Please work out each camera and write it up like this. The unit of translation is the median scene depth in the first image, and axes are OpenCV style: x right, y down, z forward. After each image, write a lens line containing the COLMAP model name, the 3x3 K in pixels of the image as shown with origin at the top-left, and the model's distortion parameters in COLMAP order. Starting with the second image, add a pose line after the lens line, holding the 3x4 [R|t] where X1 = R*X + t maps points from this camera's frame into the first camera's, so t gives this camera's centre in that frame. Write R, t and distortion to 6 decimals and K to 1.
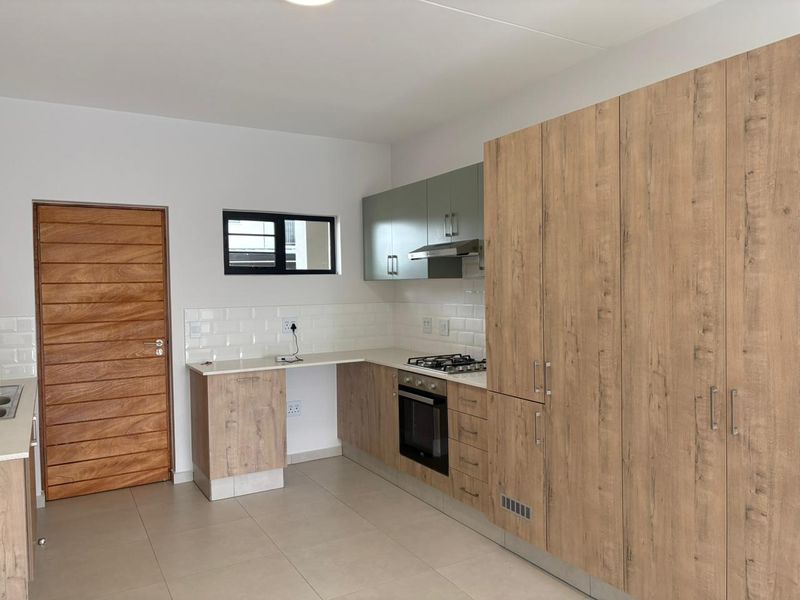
lens RADIAL K [[607.8, 0, 398.9], [0, 607.8, 301.9], [0, 0, 1]] dist [0.064870, -0.084950]
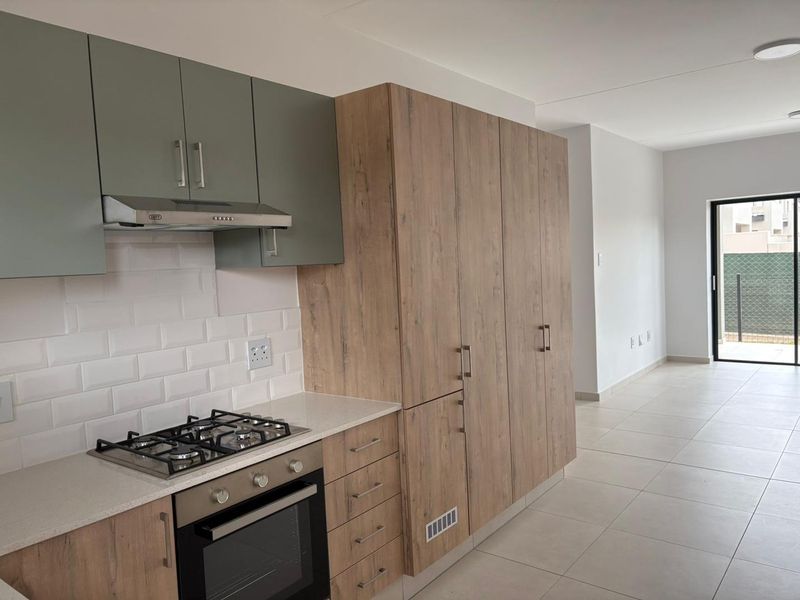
lens RADIAL K [[607.8, 0, 393.8], [0, 607.8, 302.4], [0, 0, 1]] dist [0.064870, -0.084950]
pose [[-0.375993, -0.025480, 0.926272, -0.653759], [0.083216, 0.994654, 0.061140, -0.044536], [-0.922878, 0.100069, -0.371863, 1.509993]]
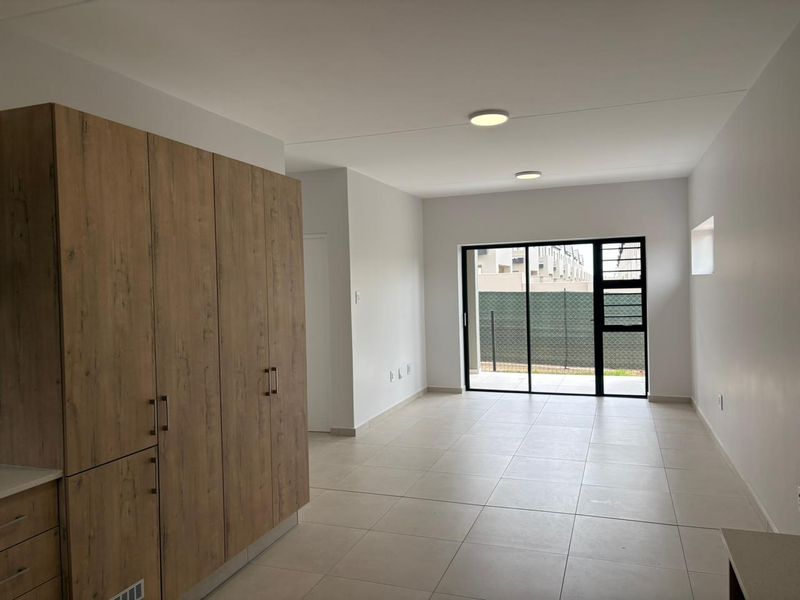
lens RADIAL K [[607.8, 0, 401.8], [0, 607.8, 297.8], [0, 0, 1]] dist [0.064870, -0.084950]
pose [[-0.656530, 0.017274, 0.754102, -0.703645], [0.058905, 0.997859, 0.028426, -0.054461], [-0.751996, 0.063083, -0.656142, 1.354879]]
